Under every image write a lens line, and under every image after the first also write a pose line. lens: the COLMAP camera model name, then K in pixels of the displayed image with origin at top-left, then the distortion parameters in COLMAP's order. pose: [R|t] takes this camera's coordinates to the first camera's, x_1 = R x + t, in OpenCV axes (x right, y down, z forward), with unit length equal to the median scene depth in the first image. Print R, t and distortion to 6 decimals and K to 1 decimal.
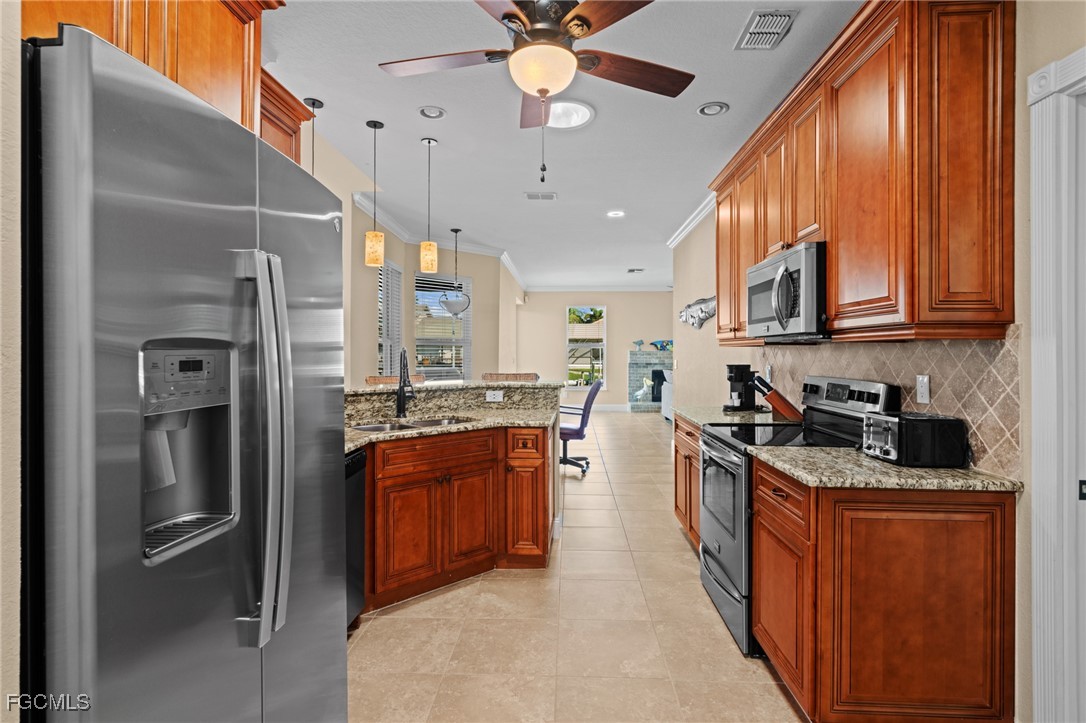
lens RADIAL K [[540.9, 0, 546.2], [0, 540.9, 355.5], [0, 0, 1]] dist [0.005443, -0.000072]
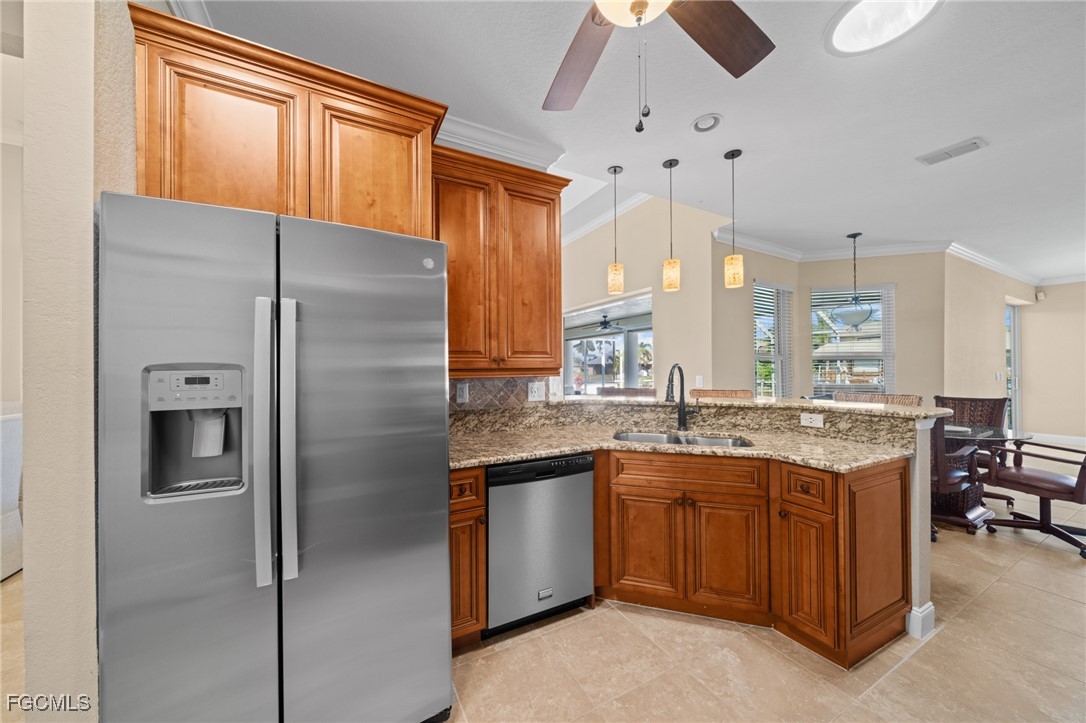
lens RADIAL K [[374.0, 0, 541.0], [0, 374.0, 368.7], [0, 0, 1]] dist [-0.003142, -0.000368]
pose [[0.495212, -0.003289, -0.868766, 0.227388], [0.001475, 0.999995, -0.002945, -0.003177], [0.868771, 0.000177, 0.495214, 0.405974]]
